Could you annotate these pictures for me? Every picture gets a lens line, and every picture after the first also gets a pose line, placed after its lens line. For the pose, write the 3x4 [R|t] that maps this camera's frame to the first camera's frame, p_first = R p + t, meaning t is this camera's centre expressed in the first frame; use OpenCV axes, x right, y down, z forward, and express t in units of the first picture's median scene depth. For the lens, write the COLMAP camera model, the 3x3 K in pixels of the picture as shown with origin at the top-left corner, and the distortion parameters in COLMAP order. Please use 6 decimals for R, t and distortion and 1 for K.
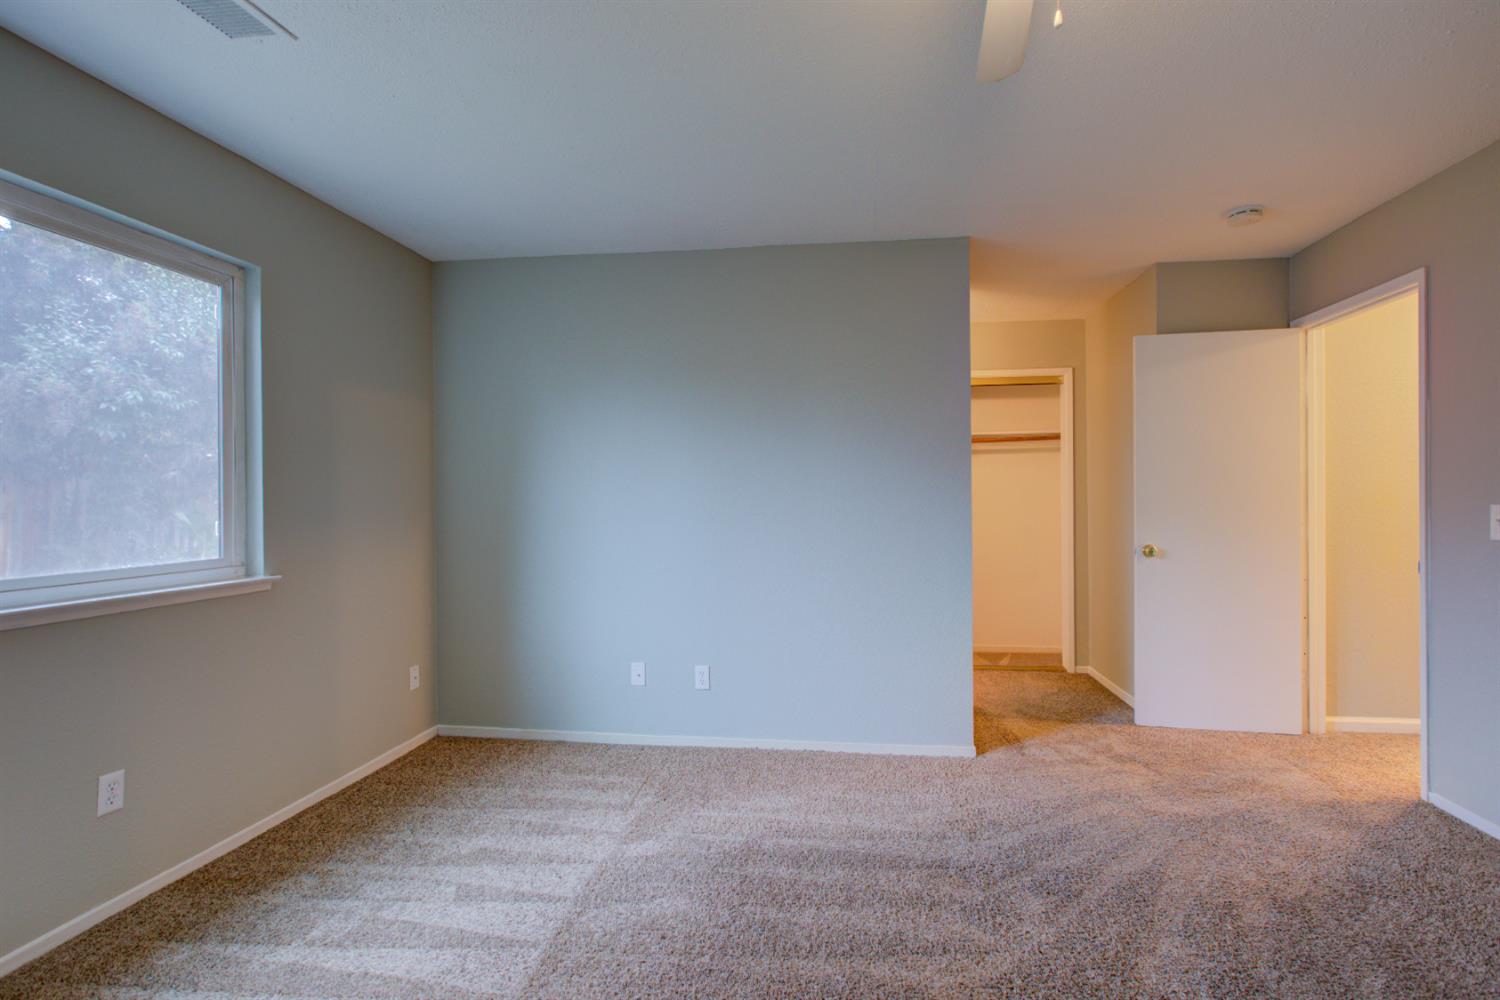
lens RADIAL K [[687.9, 0, 747.7], [0, 687.9, 500.7], [0, 0, 1]] dist [-0.004585, 0.001263]
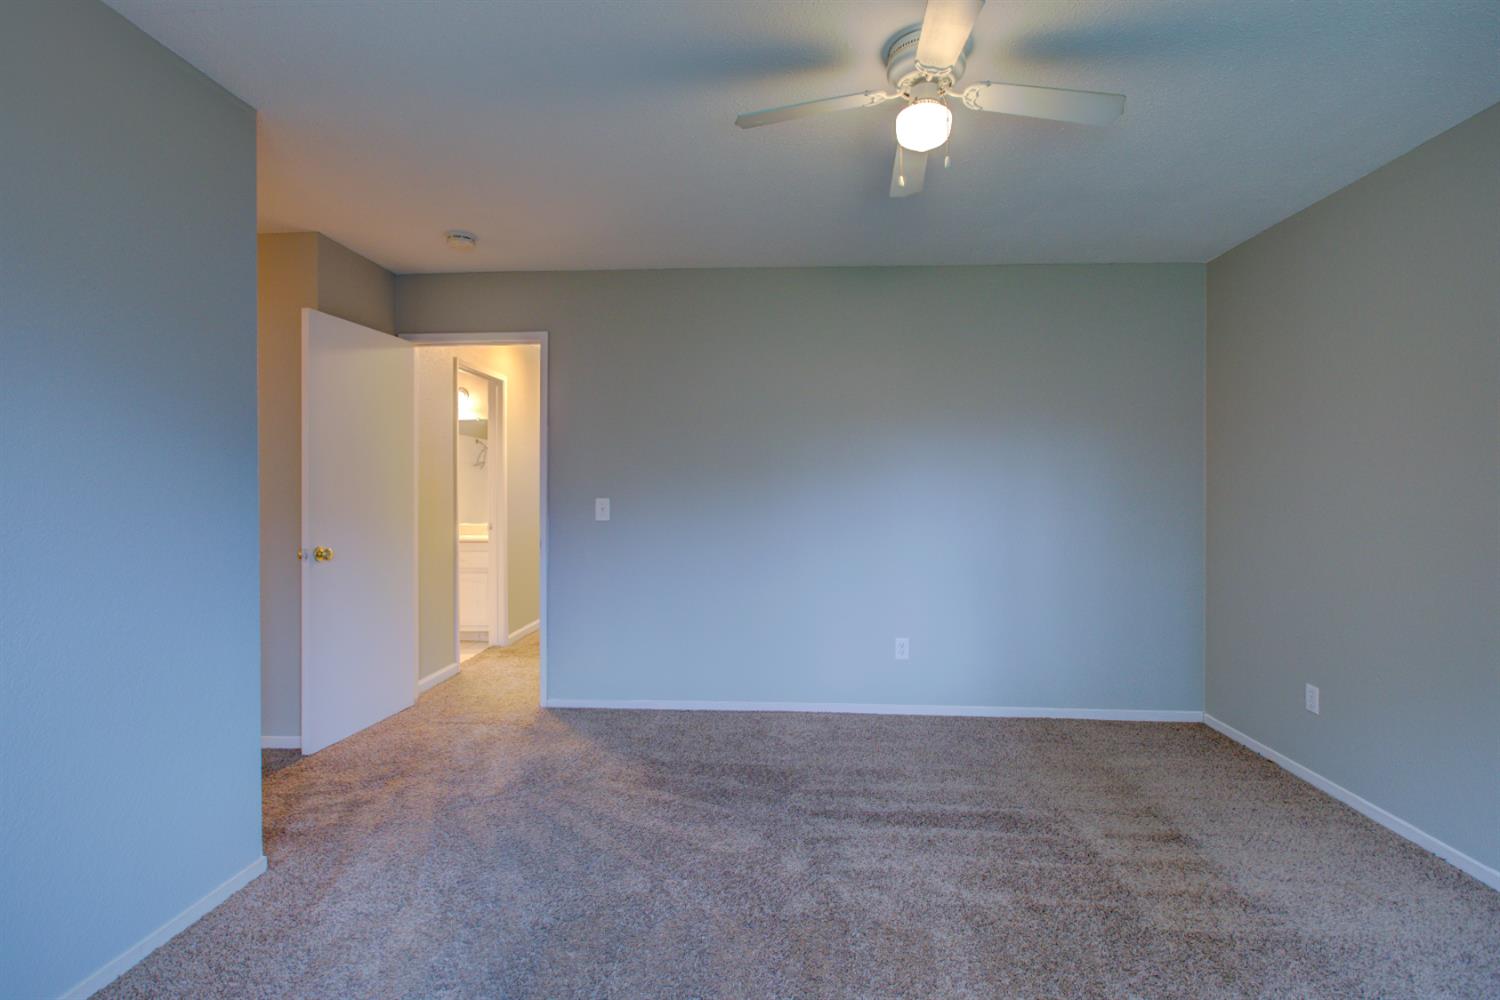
lens RADIAL K [[724.8, 0, 757.8], [0, 724.8, 498.1], [0, 0, 1]] dist [-0.001811, 0.000115]
pose [[-0.104422, -0.009221, 0.994490, -0.455212], [0.003904, 0.999946, 0.009681, -0.007009], [-0.994525, 0.004893, -0.104381, 0.595982]]
